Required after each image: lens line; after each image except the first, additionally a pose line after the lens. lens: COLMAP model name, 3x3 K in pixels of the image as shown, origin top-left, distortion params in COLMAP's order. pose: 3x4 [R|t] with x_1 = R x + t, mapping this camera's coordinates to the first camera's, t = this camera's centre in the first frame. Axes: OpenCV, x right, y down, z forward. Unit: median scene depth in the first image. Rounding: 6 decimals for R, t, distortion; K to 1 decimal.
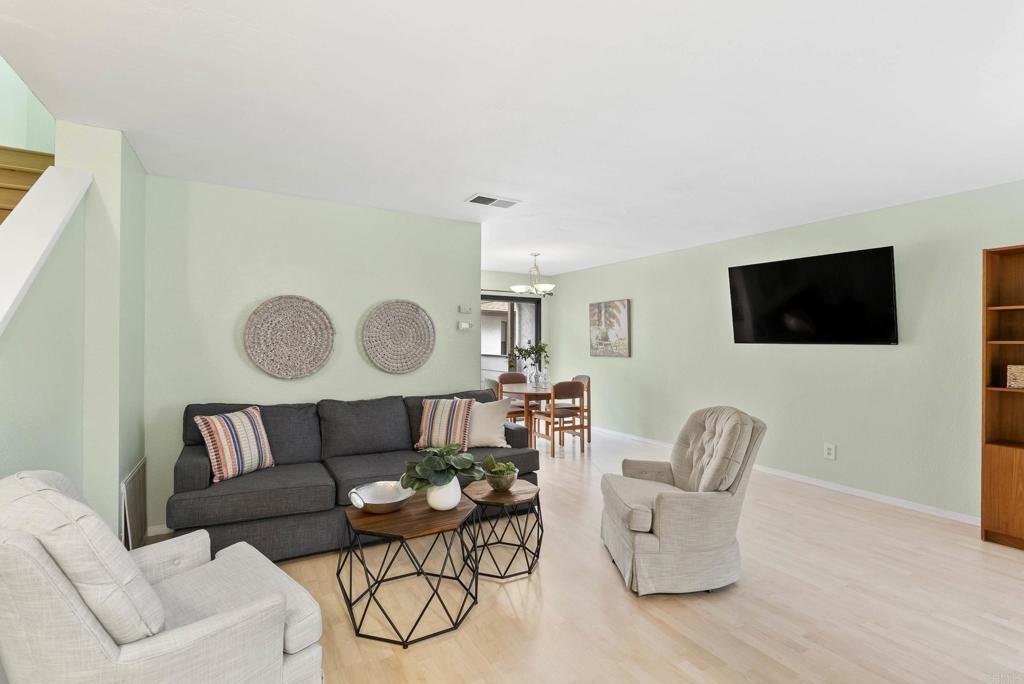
lens RADIAL K [[464.1, 0, 509.5], [0, 464.1, 341.8], [0, 0, 1]] dist [-0.002489, 0.000774]
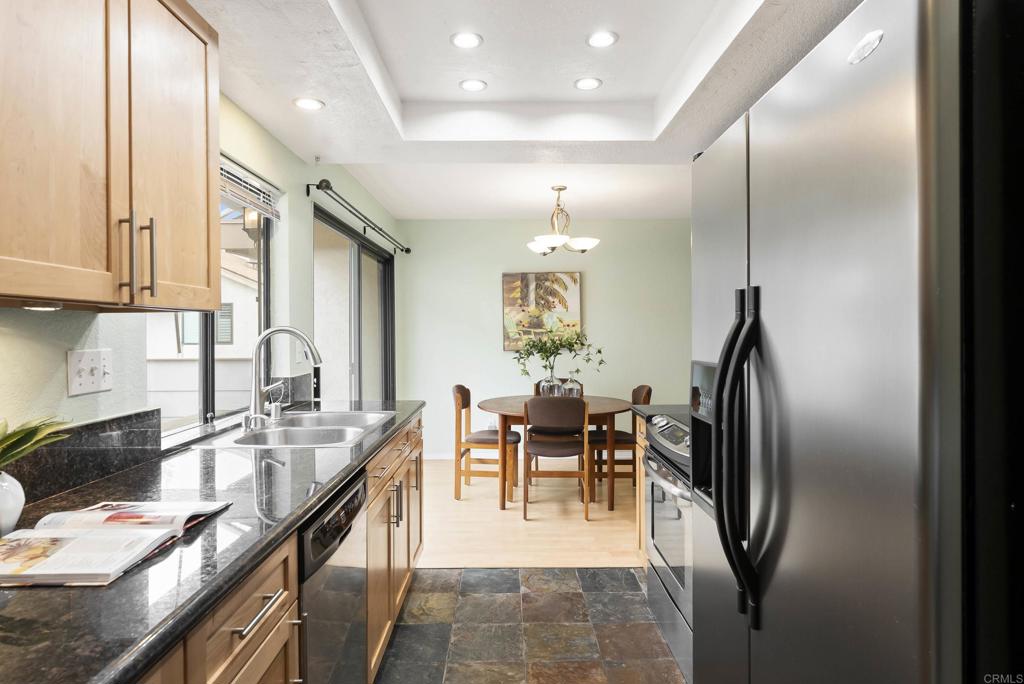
lens RADIAL K [[589.2, 0, 509.0], [0, 589.2, 339.6], [0, 0, 1]] dist [-0.000391, -0.000073]
pose [[0.502898, -0.020843, 0.864094, -1.089564], [0.010957, 0.999783, 0.017739, -0.001488], [-0.864276, 0.000547, 0.503017, 1.095652]]
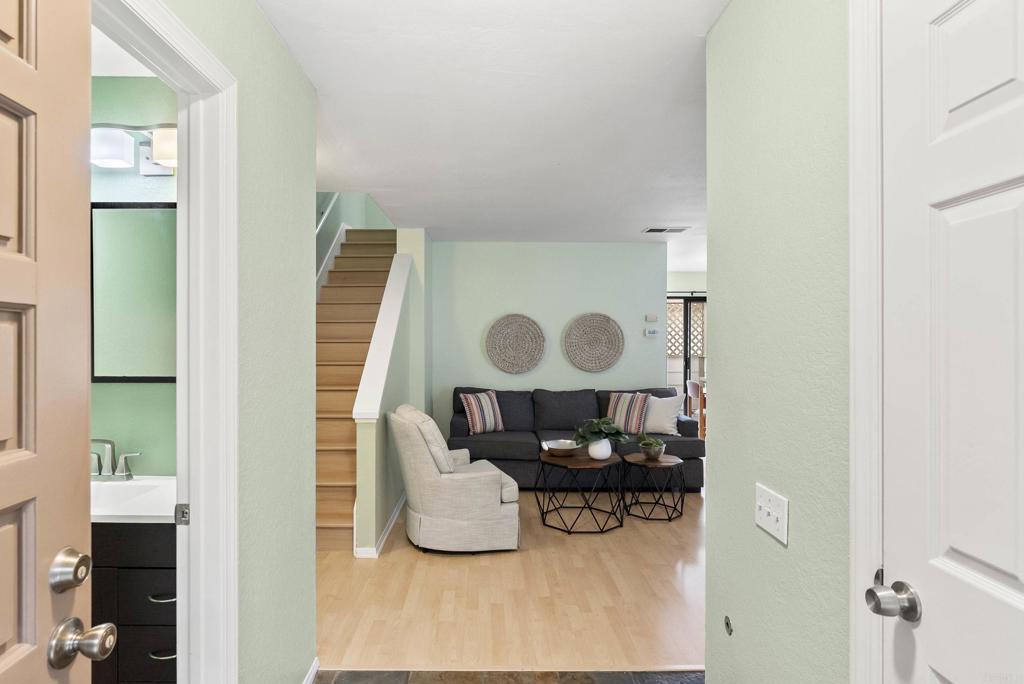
lens RADIAL K [[542.5, 0, 491.4], [0, 542.5, 340.8], [0, 0, 1]] dist [0.004775, 0.000288]
pose [[0.868531, -0.003178, -0.495624, 0.282494], [0.003720, 0.999993, 0.000107, -0.018840], [0.495621, -0.001937, 0.868537, -0.467980]]
